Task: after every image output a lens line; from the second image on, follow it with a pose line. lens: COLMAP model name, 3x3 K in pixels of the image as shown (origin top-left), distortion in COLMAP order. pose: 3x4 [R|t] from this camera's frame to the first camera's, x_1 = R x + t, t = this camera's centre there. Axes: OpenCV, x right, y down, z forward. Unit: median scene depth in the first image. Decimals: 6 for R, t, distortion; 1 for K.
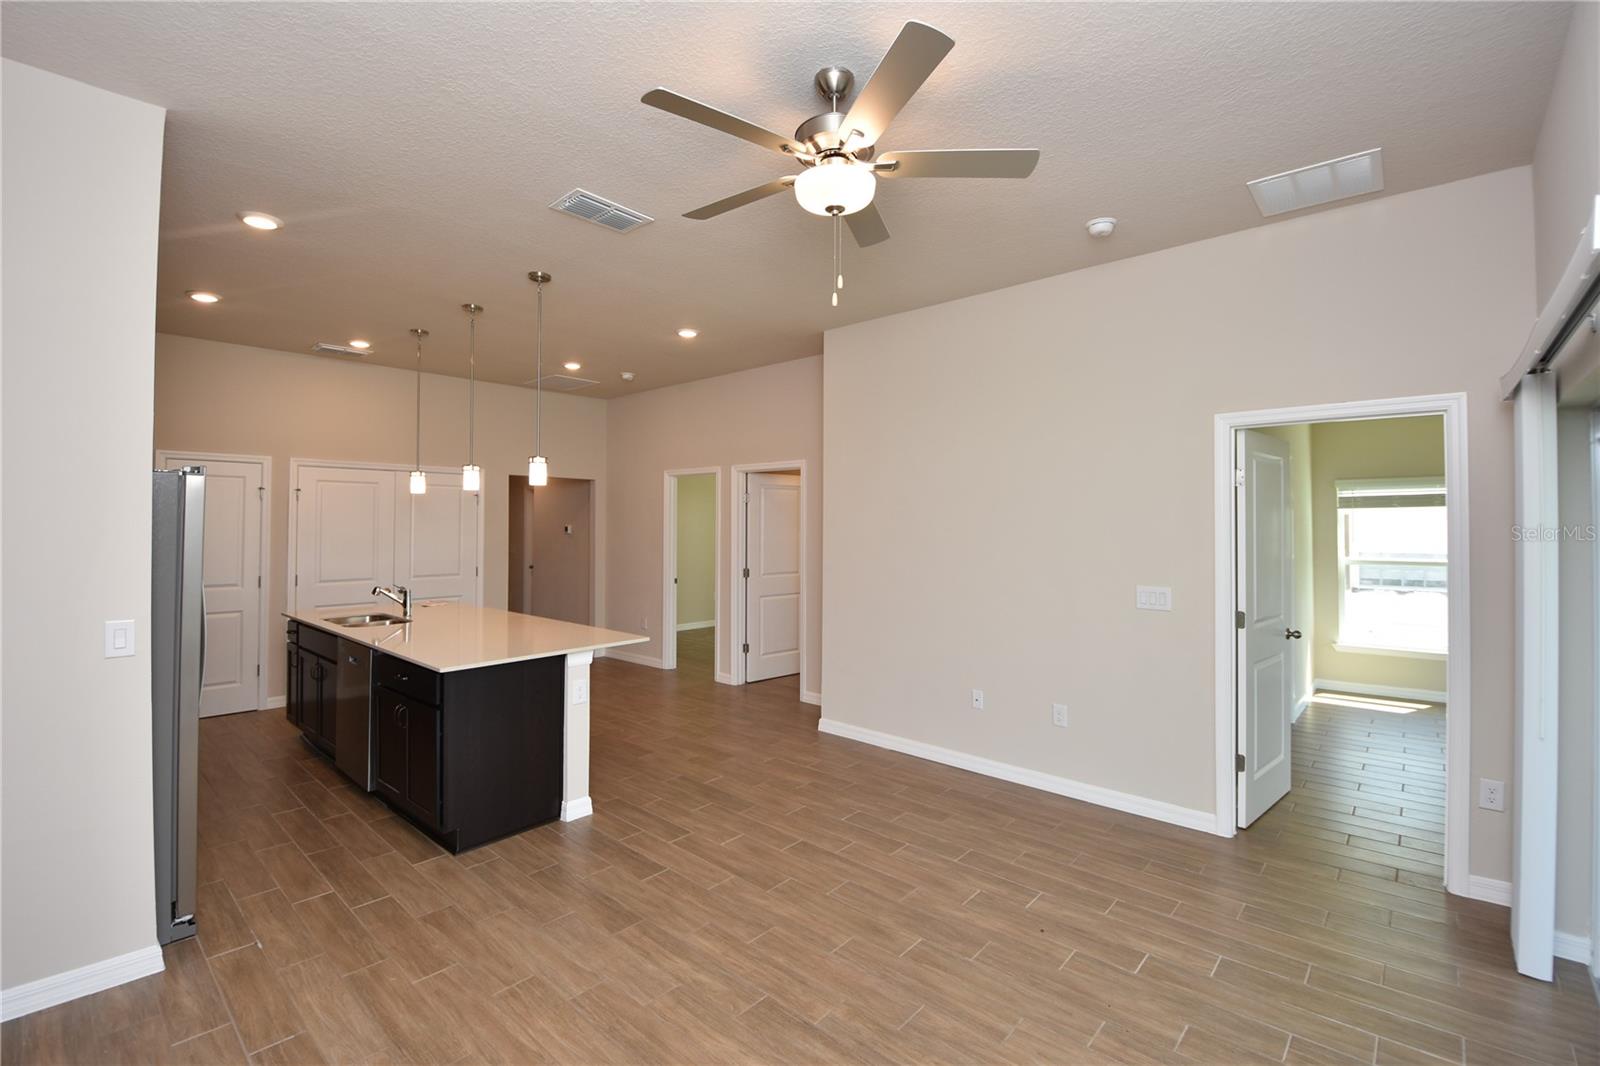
lens RADIAL K [[700.6, 0, 795.4], [0, 700.6, 511.9], [0, 0, 1]] dist [0.009812, -0.022274]
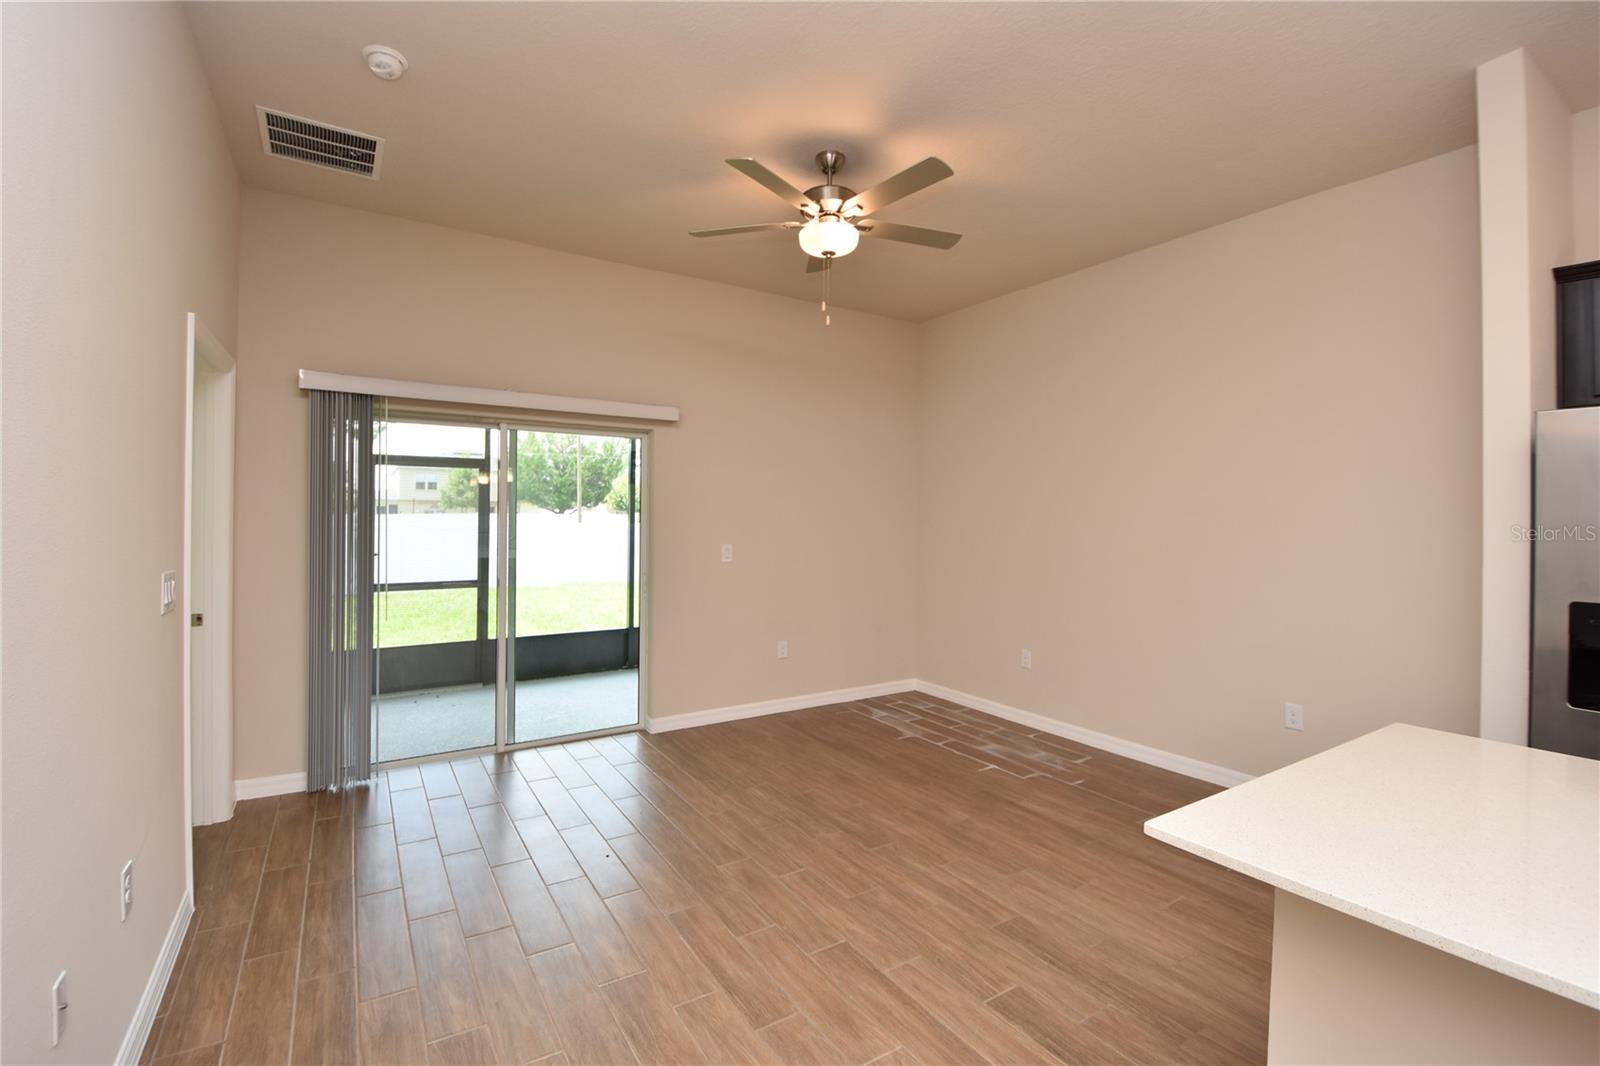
lens RADIAL K [[700.6, 0, 795.4], [0, 700.6, 511.9], [0, 0, 1]] dist [0.009812, -0.022274]
pose [[-0.962972, -0.009815, 0.269424, -0.194151], [-0.016288, 0.999630, -0.021801, 0.076042], [-0.269110, -0.025382, -0.962775, 1.785644]]
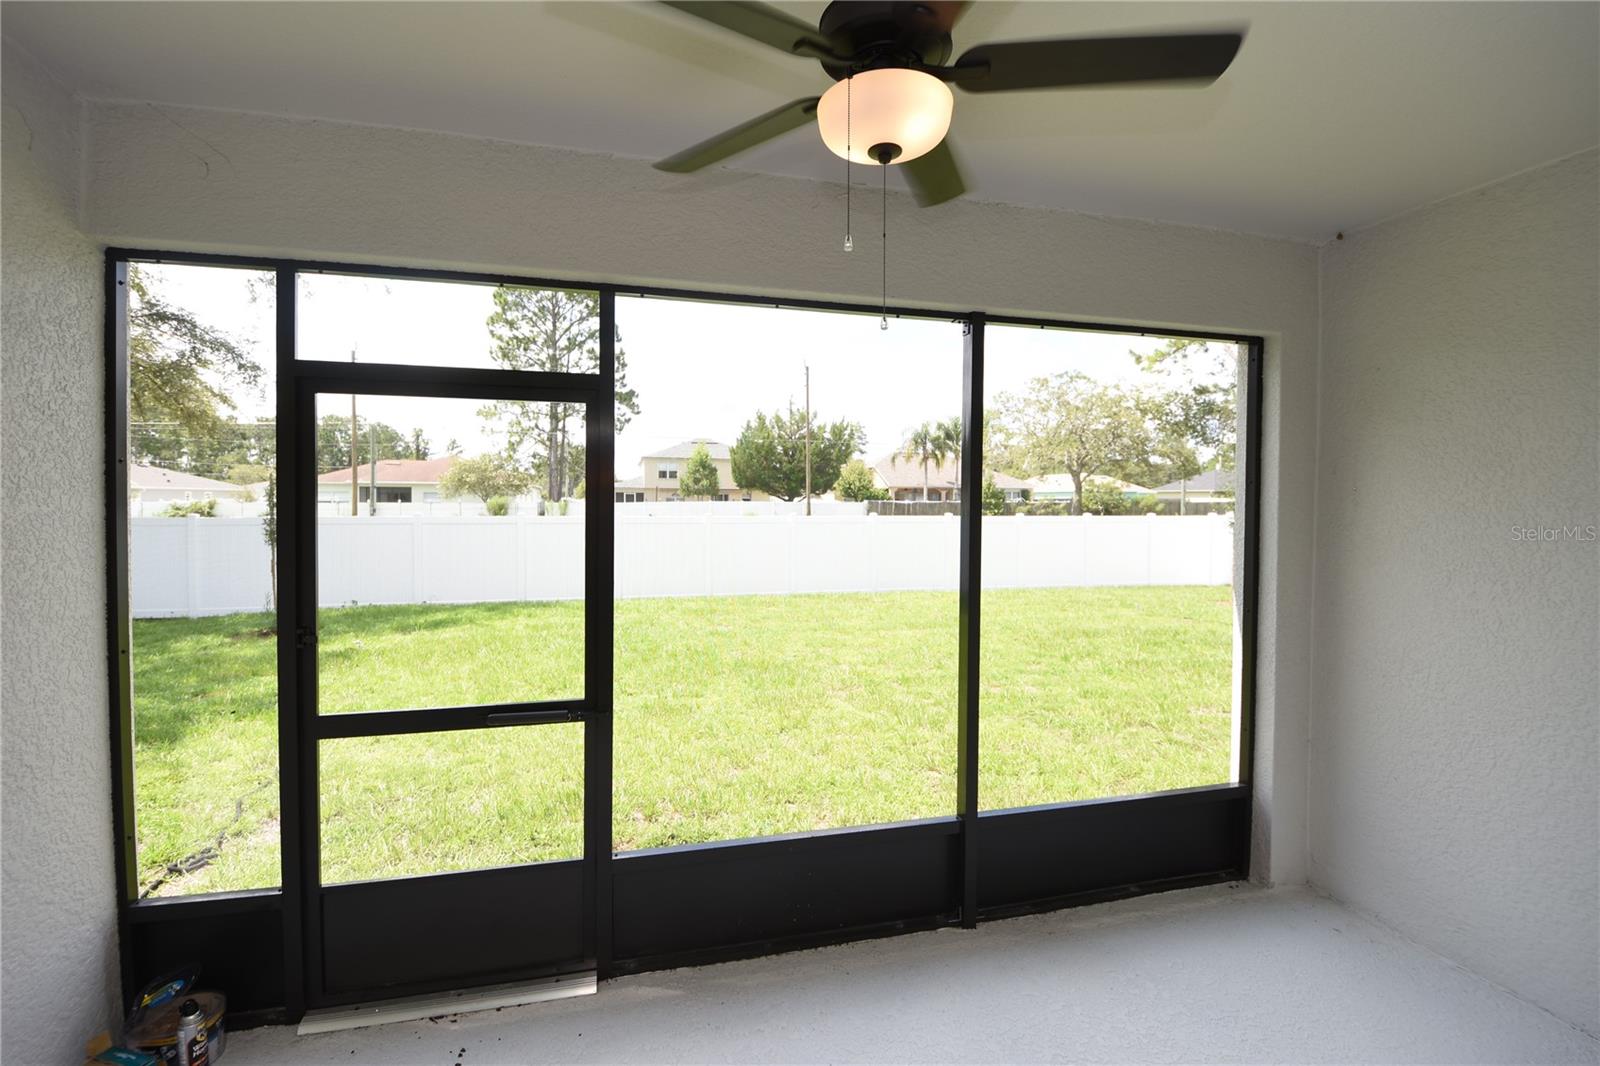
lens RADIAL K [[700.6, 0, 795.4], [0, 700.6, 511.9], [0, 0, 1]] dist [0.009812, -0.022274]
pose [[-0.832184, -0.018109, 0.554204, 0.677503], [-0.019605, 0.999803, 0.003230, 0.030198], [-0.554153, -0.008177, -0.832375, 0.512003]]
